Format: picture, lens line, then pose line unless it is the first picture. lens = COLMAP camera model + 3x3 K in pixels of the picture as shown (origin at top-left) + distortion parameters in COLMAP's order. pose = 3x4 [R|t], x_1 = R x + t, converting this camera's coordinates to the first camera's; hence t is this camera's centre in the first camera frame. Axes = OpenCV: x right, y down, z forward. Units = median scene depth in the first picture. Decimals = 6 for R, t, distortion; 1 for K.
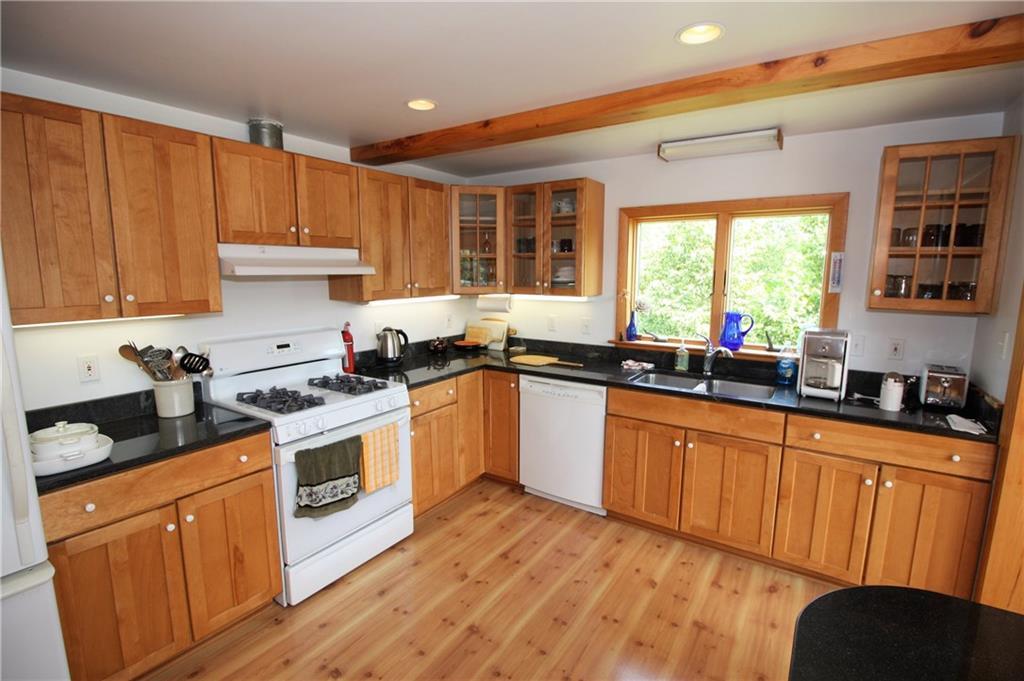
lens RADIAL K [[477.3, 0, 511.1], [0, 477.3, 338.4], [0, 0, 1]] dist [0.000390, -0.014286]
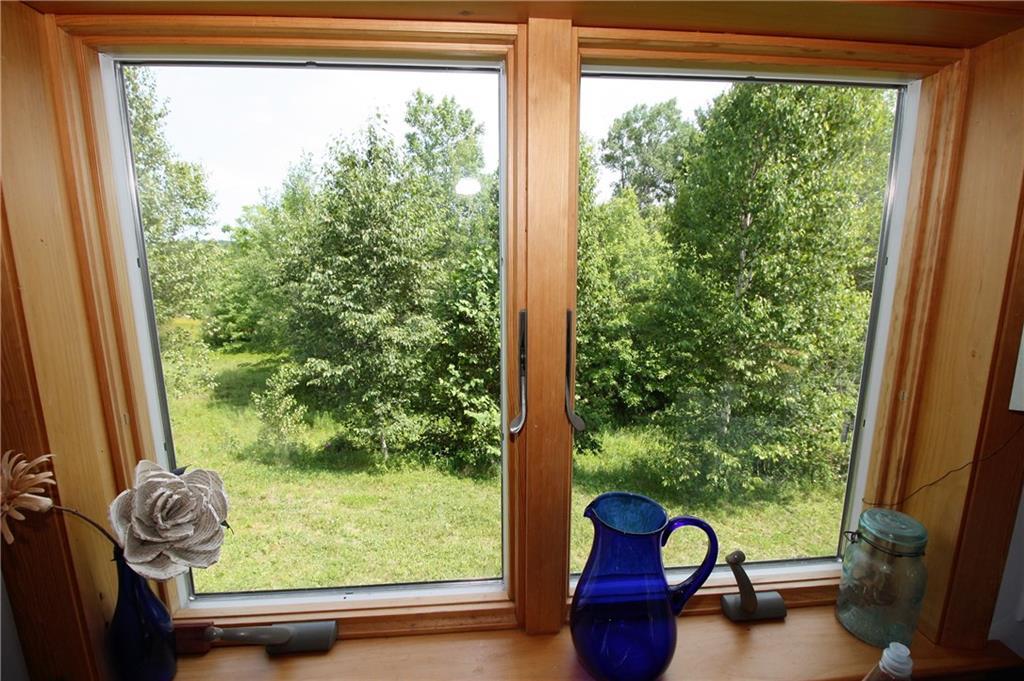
lens RADIAL K [[477.3, 0, 511.1], [0, 477.3, 338.4], [0, 0, 1]] dist [0.000390, -0.014286]
pose [[0.782076, -0.116273, 0.612240, 0.081588], [0.090274, 0.993215, 0.073309, -0.047773], [-0.616610, -0.002064, 0.787266, 0.255547]]
